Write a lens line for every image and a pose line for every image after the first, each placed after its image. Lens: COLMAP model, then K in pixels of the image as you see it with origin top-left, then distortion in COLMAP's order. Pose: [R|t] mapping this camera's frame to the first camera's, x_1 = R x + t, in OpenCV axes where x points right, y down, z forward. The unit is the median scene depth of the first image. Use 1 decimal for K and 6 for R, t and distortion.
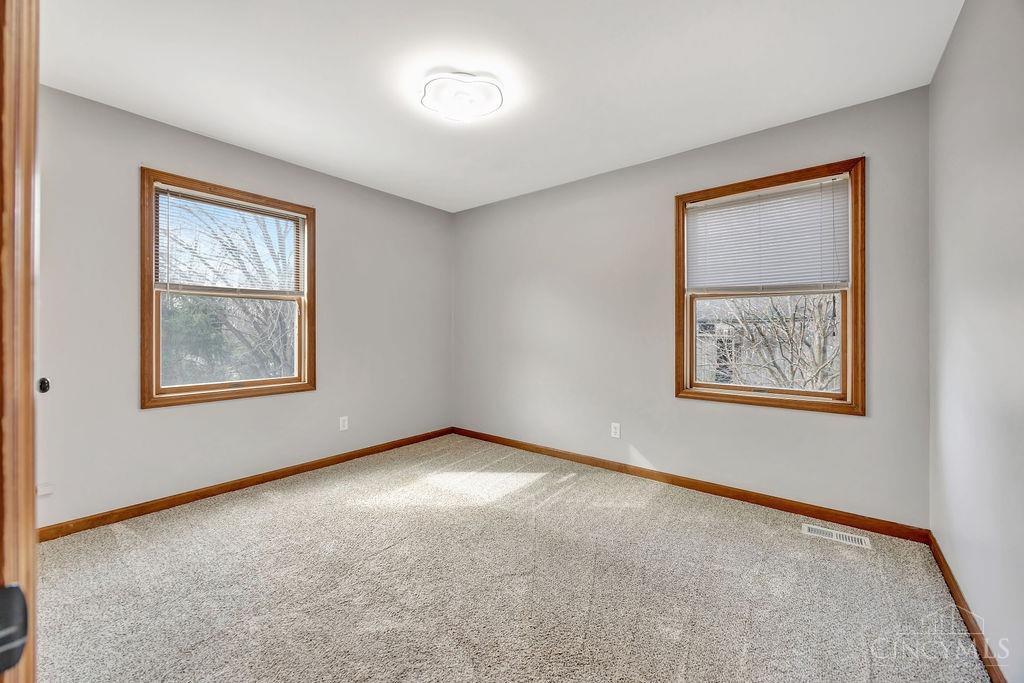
lens RADIAL K [[386.1, 0, 509.3], [0, 386.1, 333.5], [0, 0, 1]] dist [-0.000706, -0.000112]
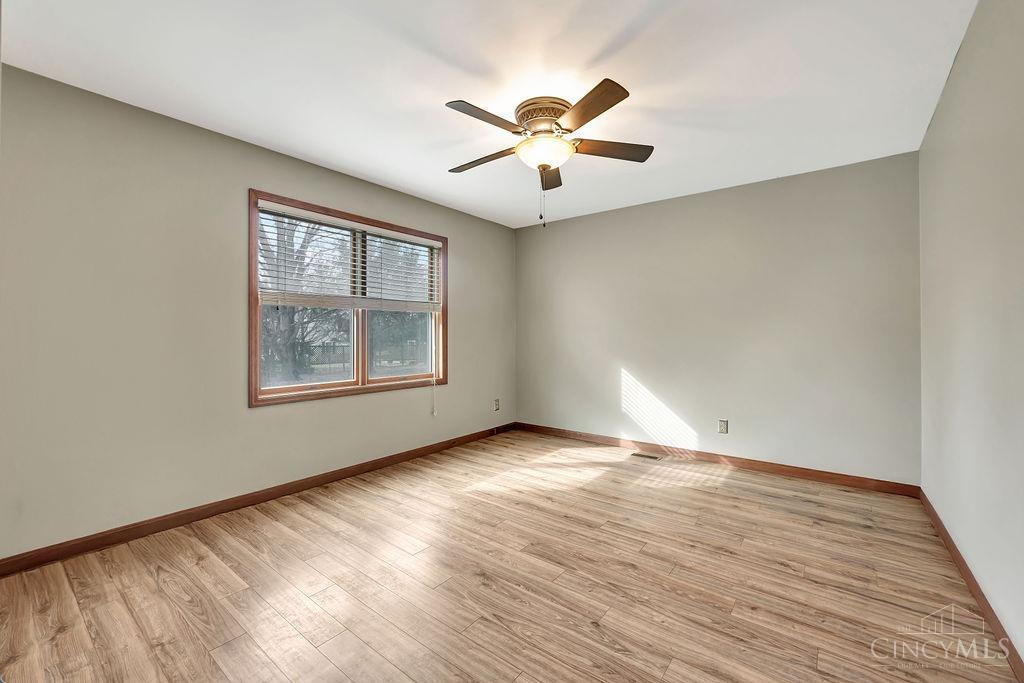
lens RADIAL K [[448.3, 0, 512.0], [0, 448.3, 341.5], [0, 0, 1]] dist [0.017365, 0.000047]
pose [[0.998133, -0.003416, 0.060982, -0.271819], [0.003028, 0.999975, 0.006443, 0.000012], [-0.061003, -0.006247, 0.998118, -0.323591]]
